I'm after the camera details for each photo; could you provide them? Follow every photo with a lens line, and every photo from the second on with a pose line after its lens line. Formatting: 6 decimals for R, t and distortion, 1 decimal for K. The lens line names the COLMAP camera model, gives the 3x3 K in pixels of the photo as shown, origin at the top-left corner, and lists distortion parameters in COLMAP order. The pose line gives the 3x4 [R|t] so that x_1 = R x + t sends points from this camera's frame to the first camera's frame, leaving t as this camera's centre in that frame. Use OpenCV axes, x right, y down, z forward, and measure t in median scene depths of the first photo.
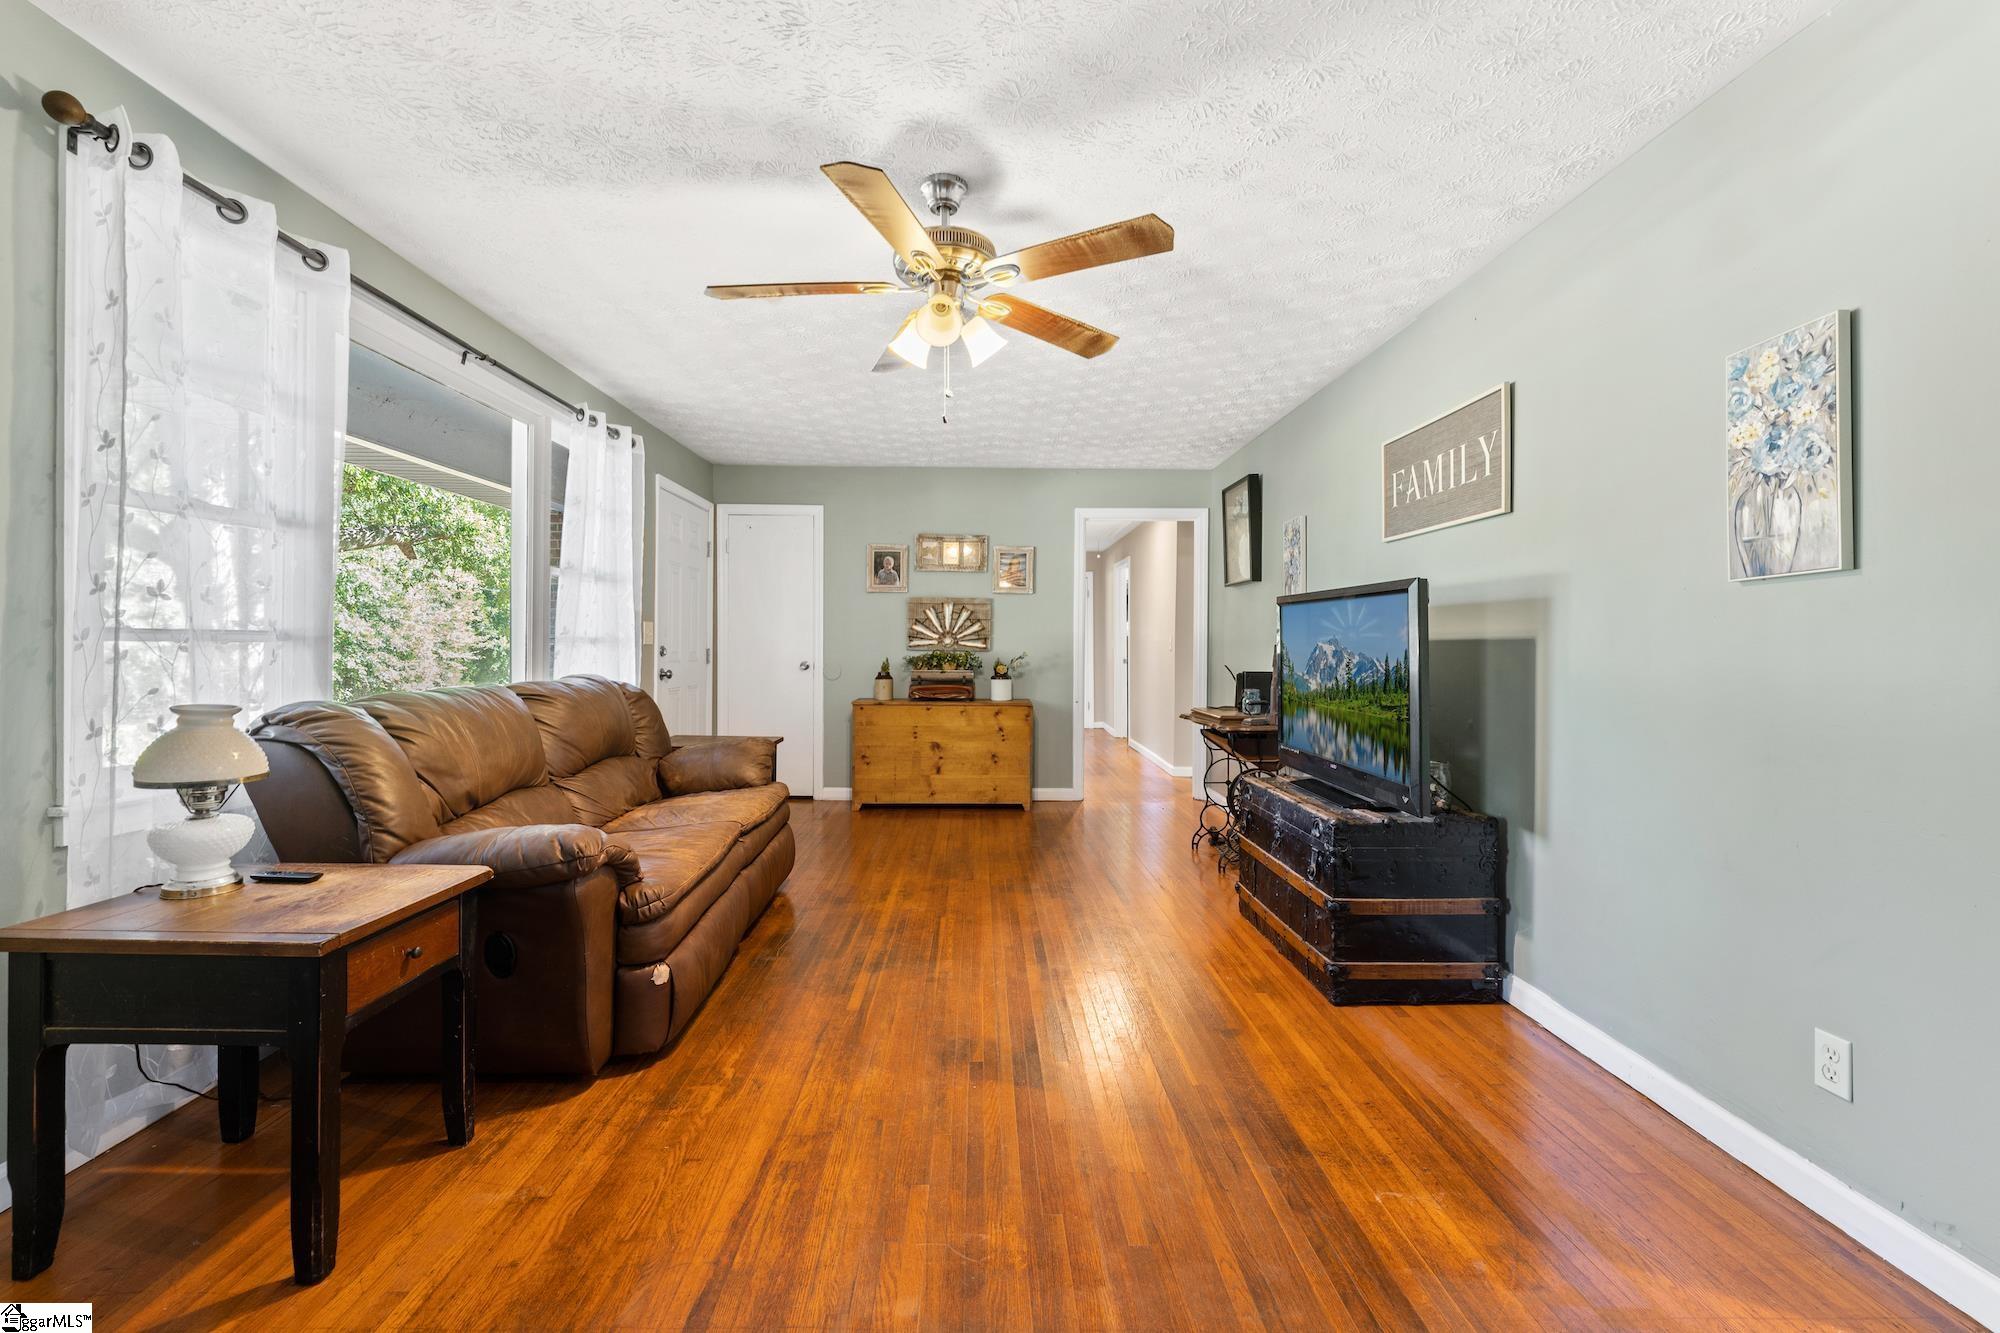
lens RADIAL K [[830.6, 0, 988.2], [0, 830.6, 642.3], [0, 0, 1]] dist [0.000294, 0.000163]
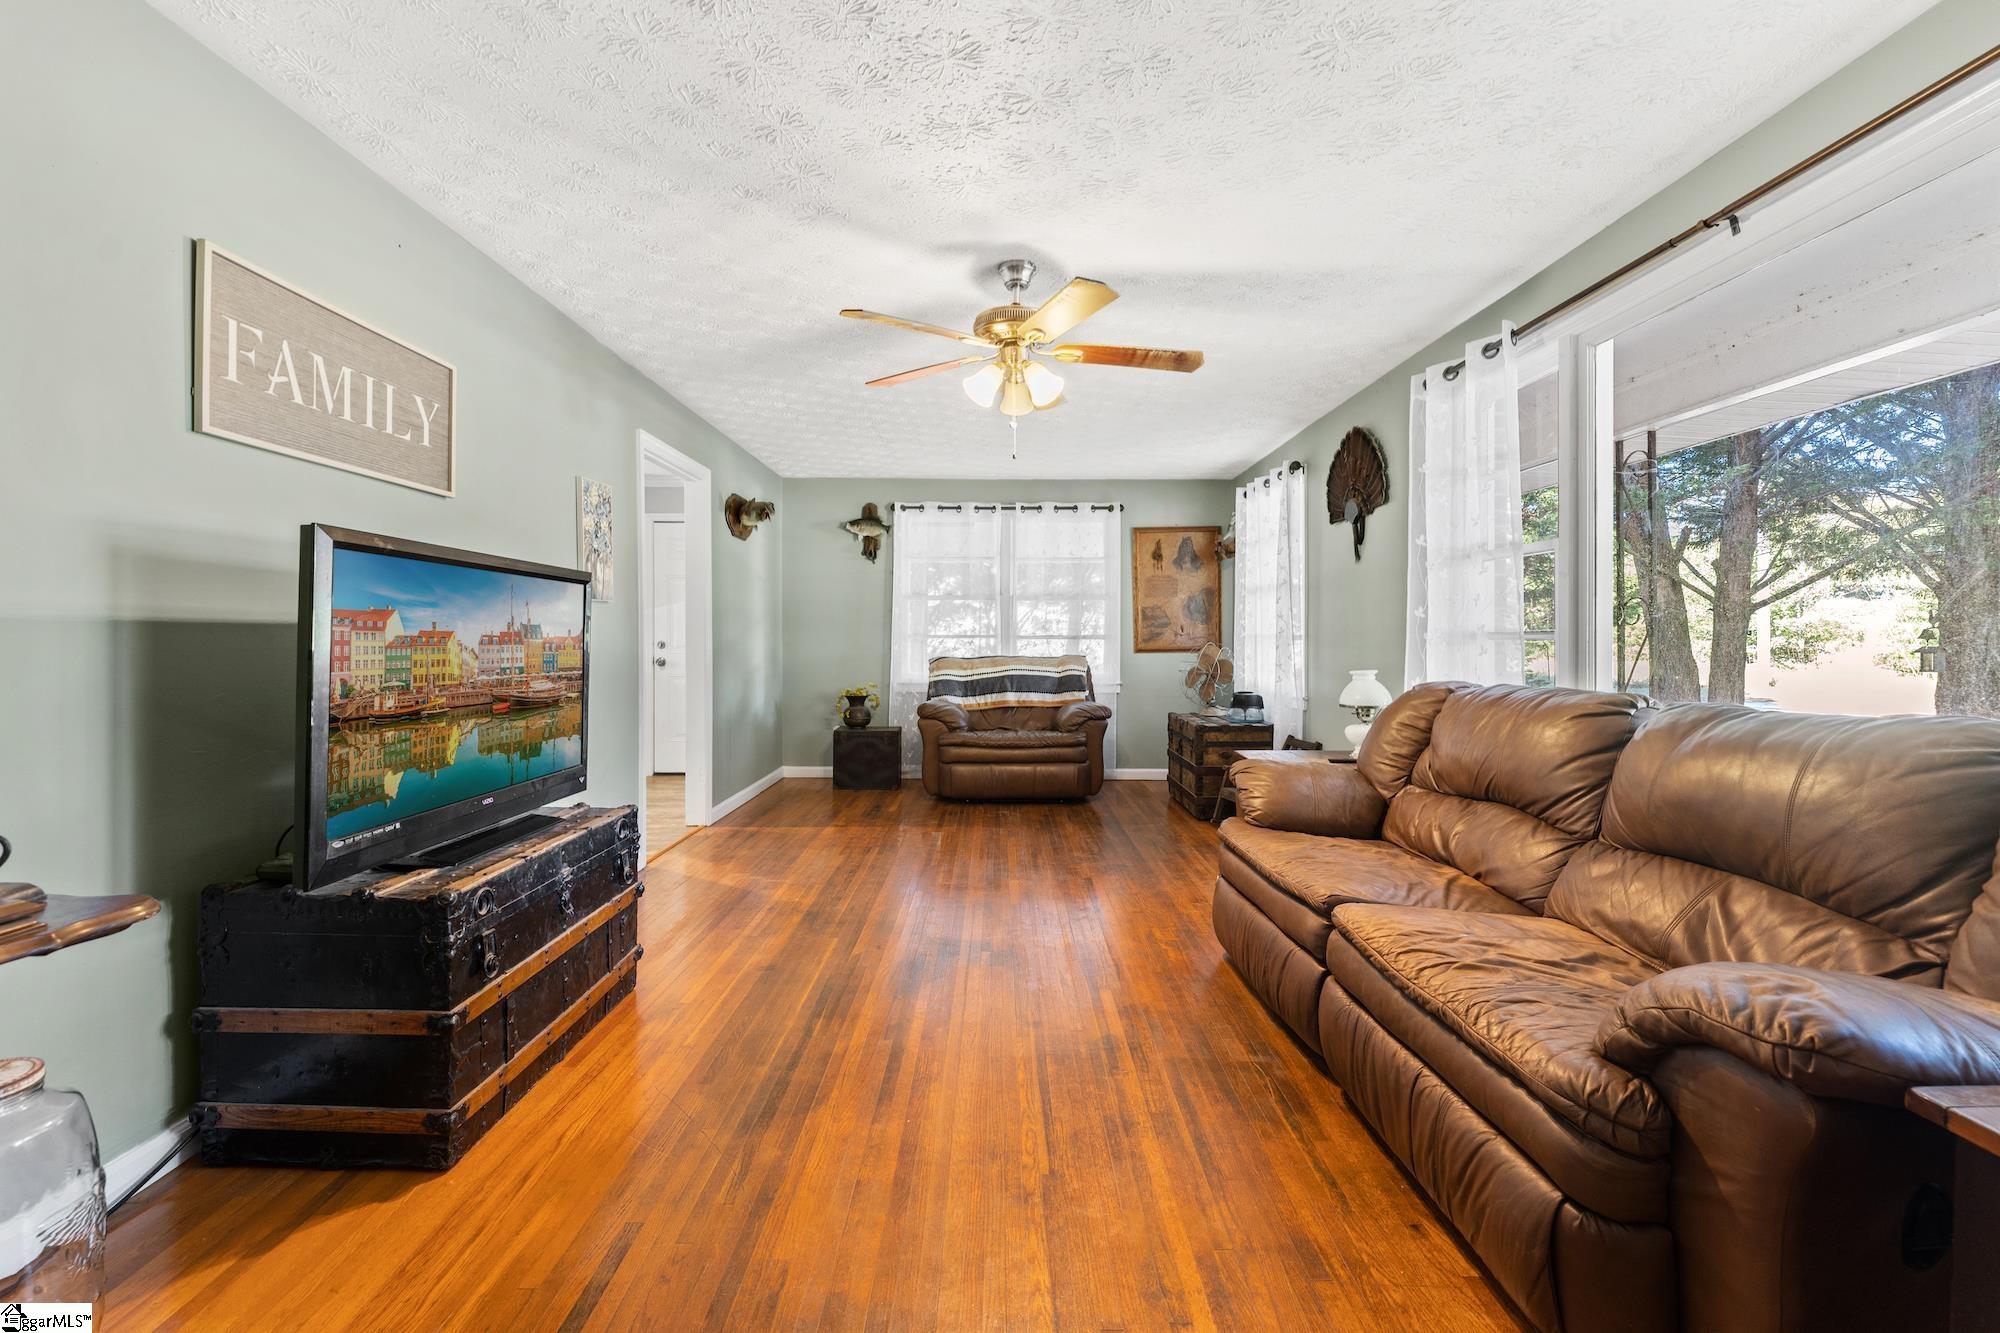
lens RADIAL K [[830.6, 0, 988.2], [0, 830.6, 642.3], [0, 0, 1]] dist [0.000294, 0.000163]
pose [[-0.999659, -0.008716, 0.024635, -0.033392], [-0.008756, 0.999961, -0.001513, 0.009196], [-0.024620, -0.001728, -0.999695, 1.723310]]
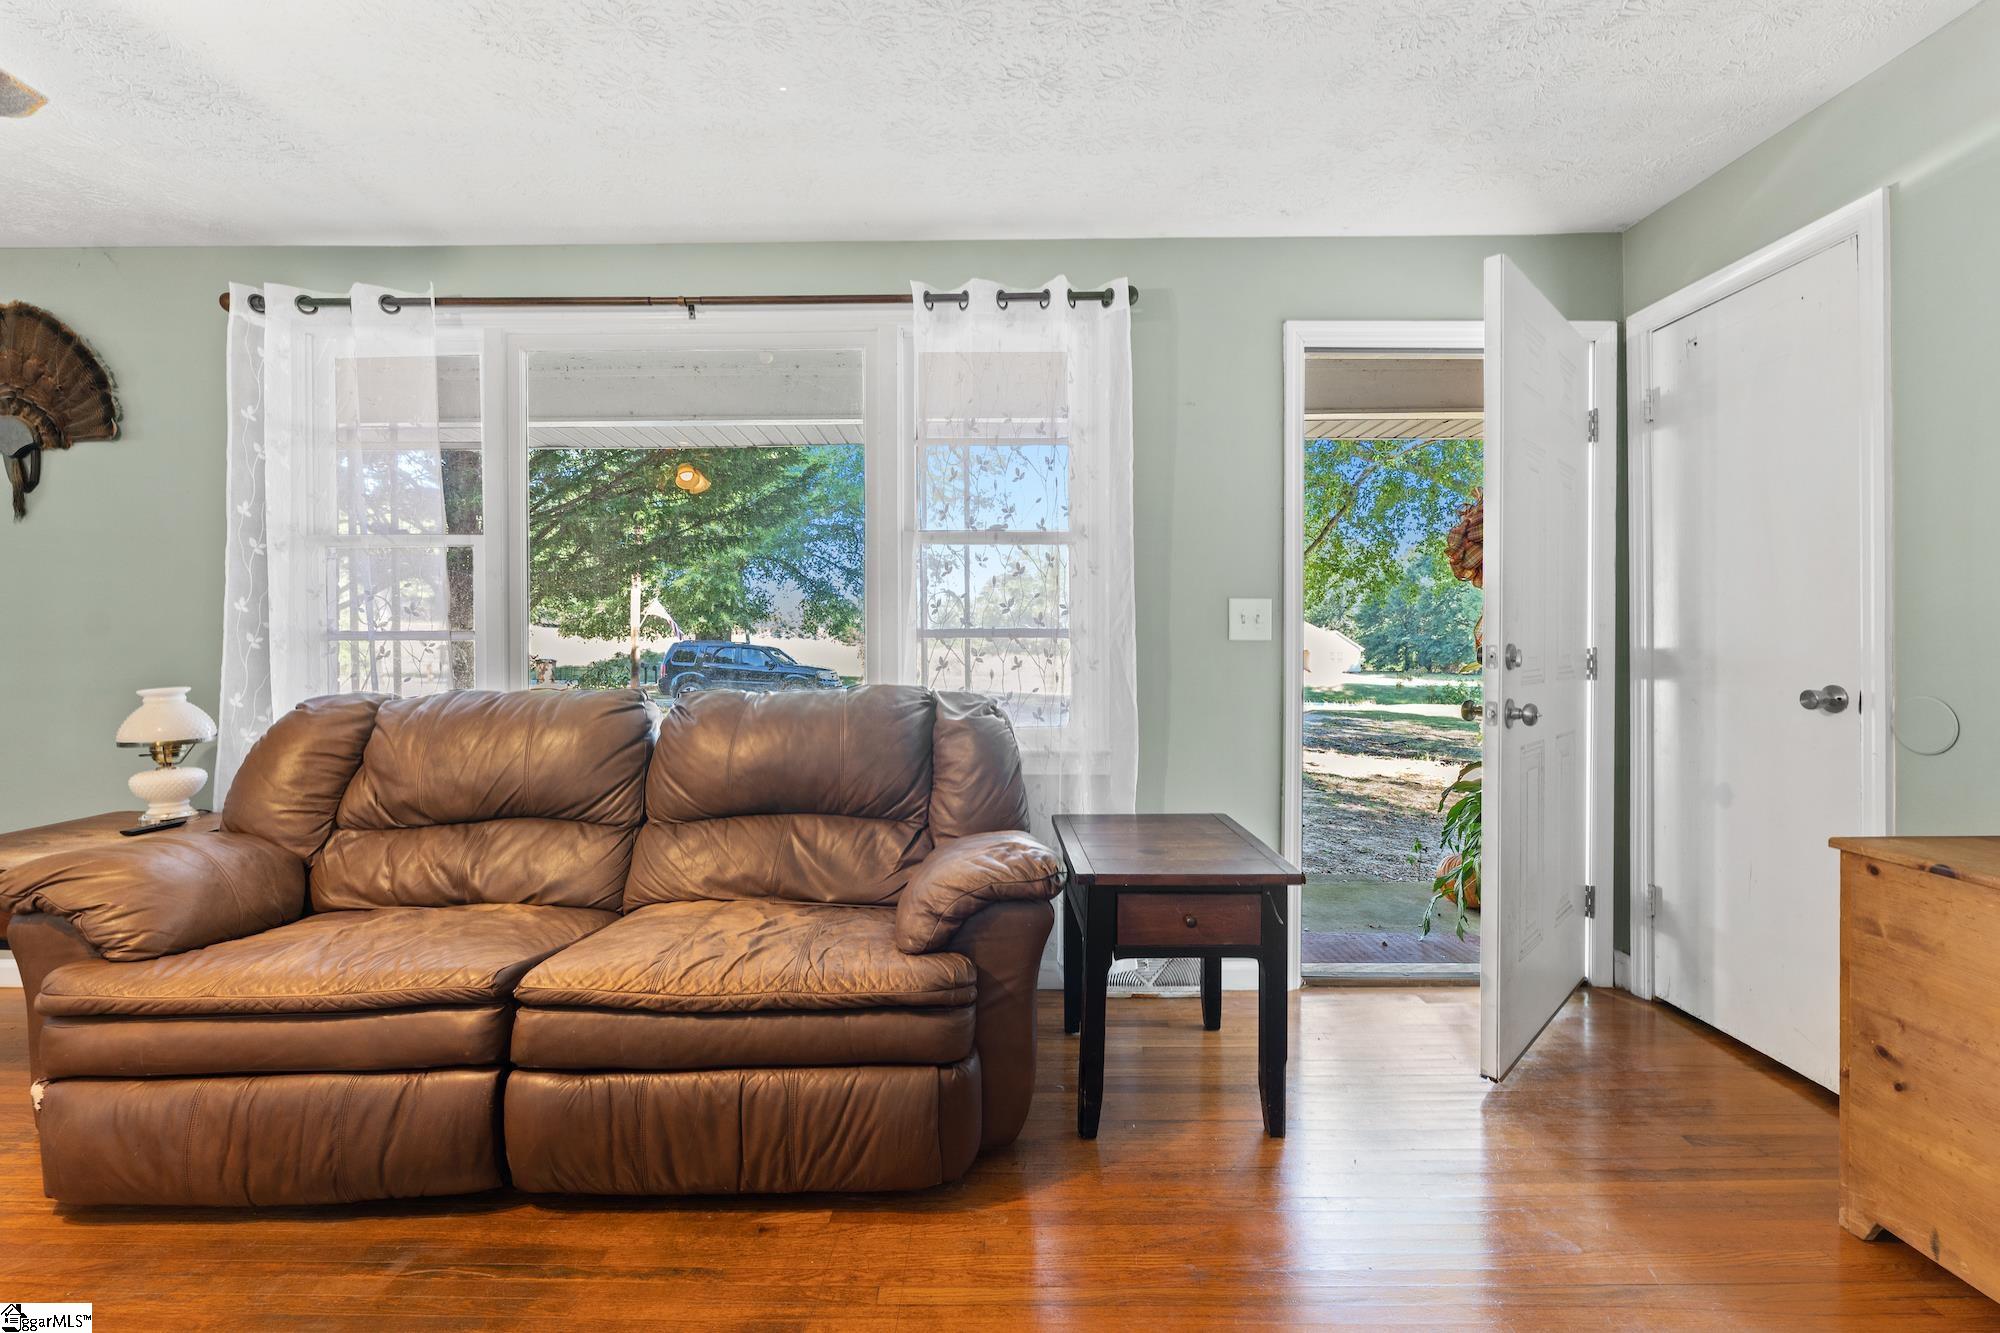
lens RADIAL K [[830.6, 0, 988.2], [0, 830.6, 642.3], [0, 0, 1]] dist [0.000294, 0.000163]
pose [[-0.022460, -0.001961, -0.999746, 0.229572], [0.009186, 0.999955, -0.002168, 0.007460], [0.999706, -0.009233, -0.022441, 1.346323]]
